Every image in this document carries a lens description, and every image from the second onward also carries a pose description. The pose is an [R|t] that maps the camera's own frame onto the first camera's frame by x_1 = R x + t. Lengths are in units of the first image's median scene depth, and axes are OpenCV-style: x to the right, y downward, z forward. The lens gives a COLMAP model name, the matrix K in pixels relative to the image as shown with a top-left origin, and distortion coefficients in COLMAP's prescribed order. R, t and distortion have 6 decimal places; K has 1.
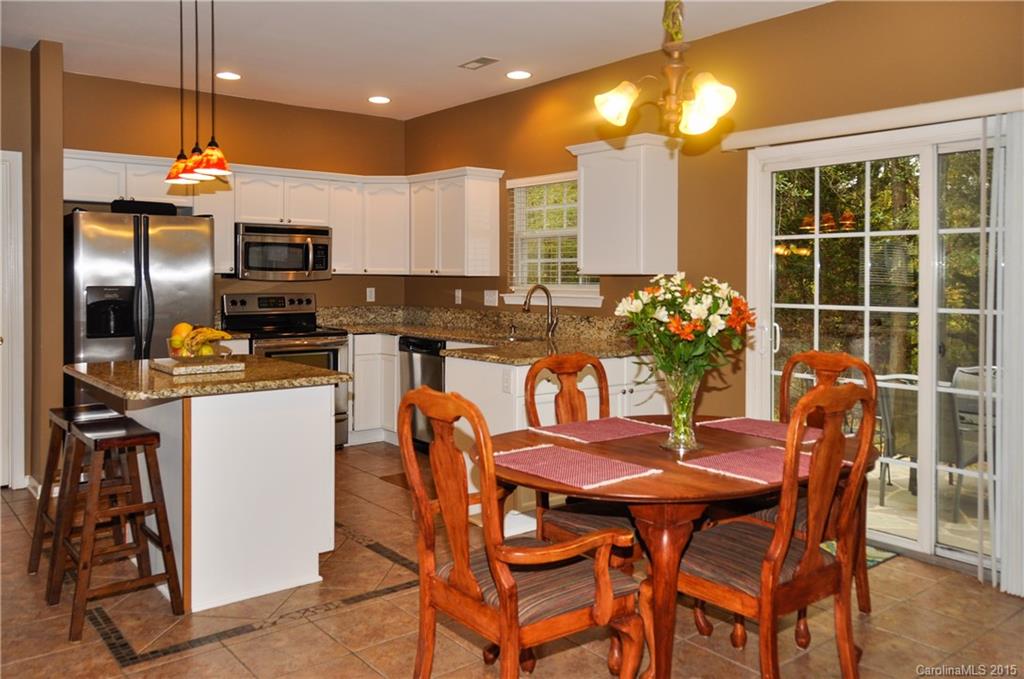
lens RADIAL K [[805.6, 0, 514.0], [0, 805.6, 340.0], [0, 0, 1]] dist [-0.005403, -0.005841]
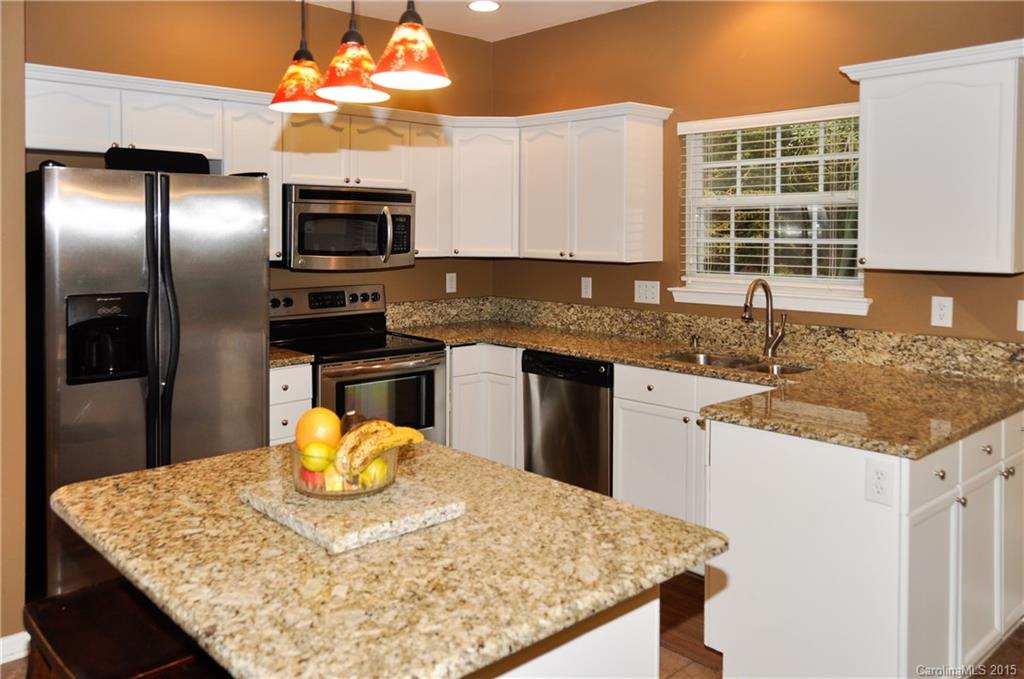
lens RADIAL K [[805.6, 0, 494.4], [0, 805.6, 283.1], [0, 0, 1]] dist [-0.005403, -0.005841]
pose [[0.998504, -0.005009, 0.054448, -0.202303], [0.005740, 0.999895, -0.013286, -0.052603], [-0.054376, 0.013579, 0.998428, 0.319656]]
